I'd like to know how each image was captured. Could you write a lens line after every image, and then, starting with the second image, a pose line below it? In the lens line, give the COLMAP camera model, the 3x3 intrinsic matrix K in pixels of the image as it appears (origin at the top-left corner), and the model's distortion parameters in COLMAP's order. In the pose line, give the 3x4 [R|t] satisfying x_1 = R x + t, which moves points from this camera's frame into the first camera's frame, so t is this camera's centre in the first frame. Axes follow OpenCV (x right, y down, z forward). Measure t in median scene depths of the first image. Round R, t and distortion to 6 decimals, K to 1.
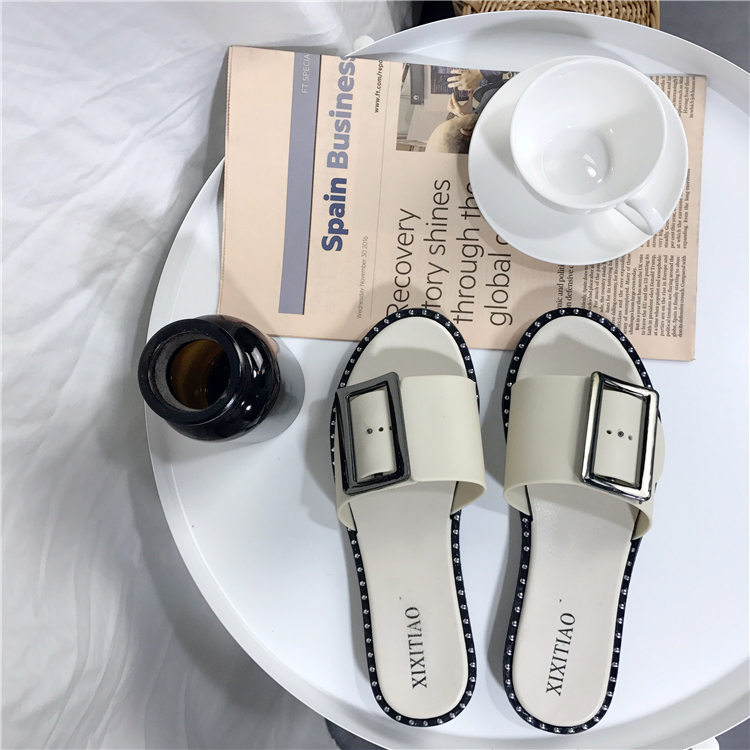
lens RADIAL K [[963.4, 0, 346.0], [0, 963.4, 376.6], [0, 0, 1]] dist [0.154757, -0.543205]
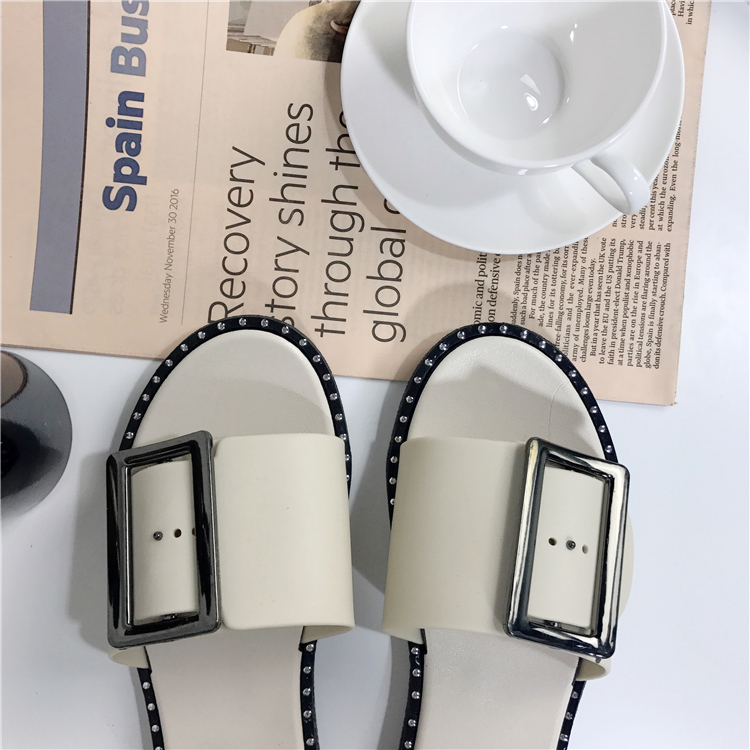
lens RADIAL K [[991.4, 0, 376.4], [0, 991.4, 395.2], [0, 0, 1]] dist [0.172217, -0.759990]
pose [[0.991533, 0.013226, 0.129180, 0.068985], [-0.025067, 0.995584, 0.090469, -0.077969], [-0.127413, -0.092941, 0.987486, 0.353509]]
